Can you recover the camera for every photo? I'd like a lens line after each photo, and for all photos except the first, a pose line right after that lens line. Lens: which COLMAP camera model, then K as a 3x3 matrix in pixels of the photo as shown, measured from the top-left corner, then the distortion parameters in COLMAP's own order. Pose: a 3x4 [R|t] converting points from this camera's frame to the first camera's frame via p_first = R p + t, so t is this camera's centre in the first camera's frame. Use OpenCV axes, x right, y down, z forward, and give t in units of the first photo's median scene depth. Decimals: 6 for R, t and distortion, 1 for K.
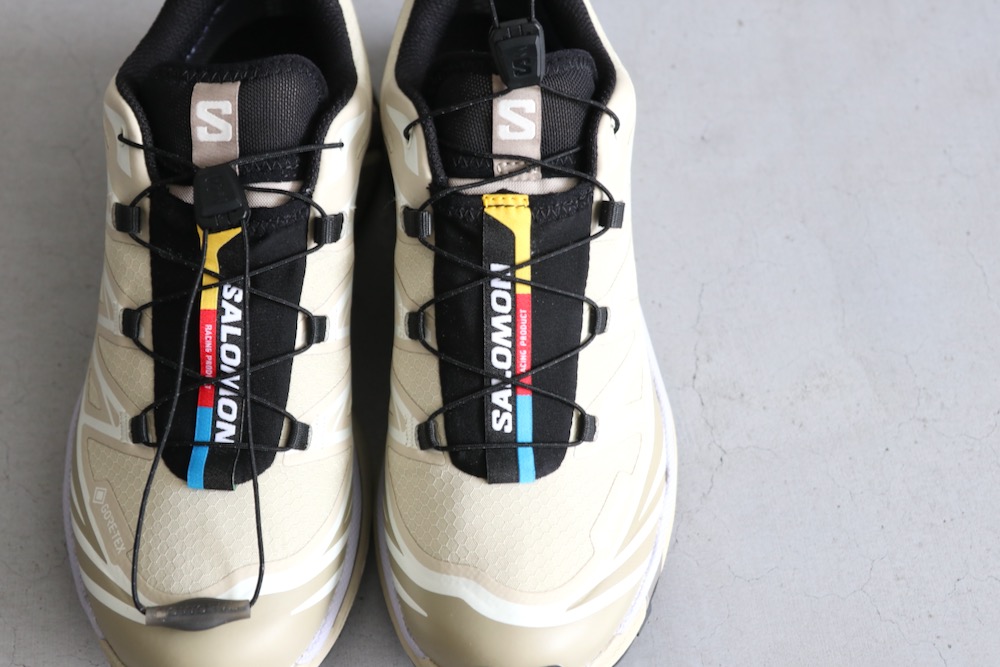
lens RADIAL K [[1728.9, 0, 500.0], [0, 1728.9, 333.5], [0, 0, 1]] dist [-0.025774, 0.022081]
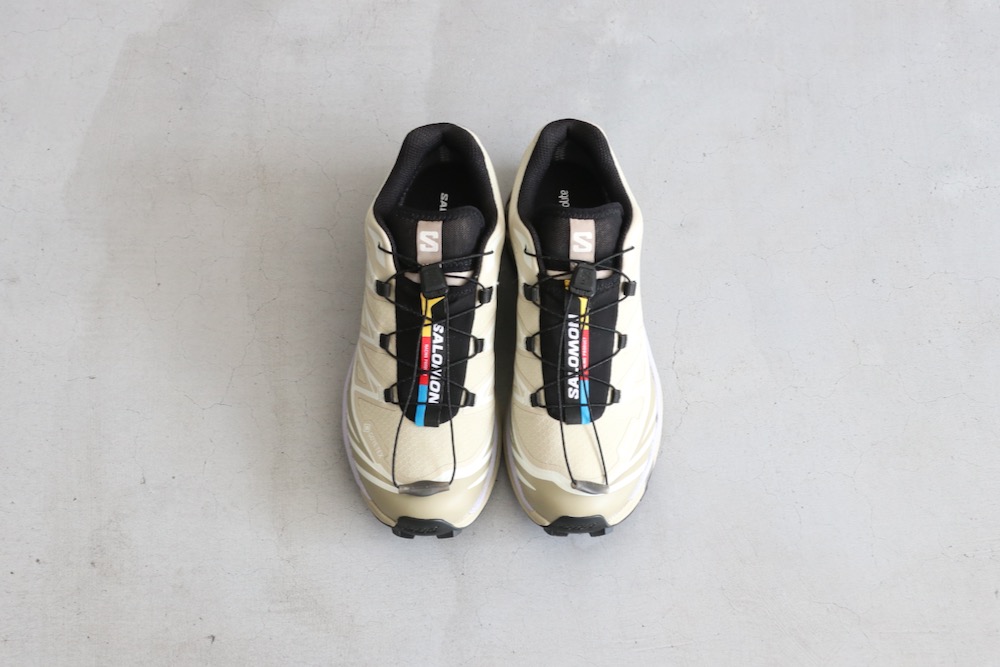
lens RADIAL K [[1516.6, 0, 501.3], [0, 1516.6, 359.6], [0, 0, 1]] dist [-0.012291, -0.014802]
pose [[0.999837, 0.005906, -0.017051, -0.051874], [-0.004522, 0.996780, 0.080062, -0.126312], [0.017468, -0.079972, 0.996644, -0.732854]]
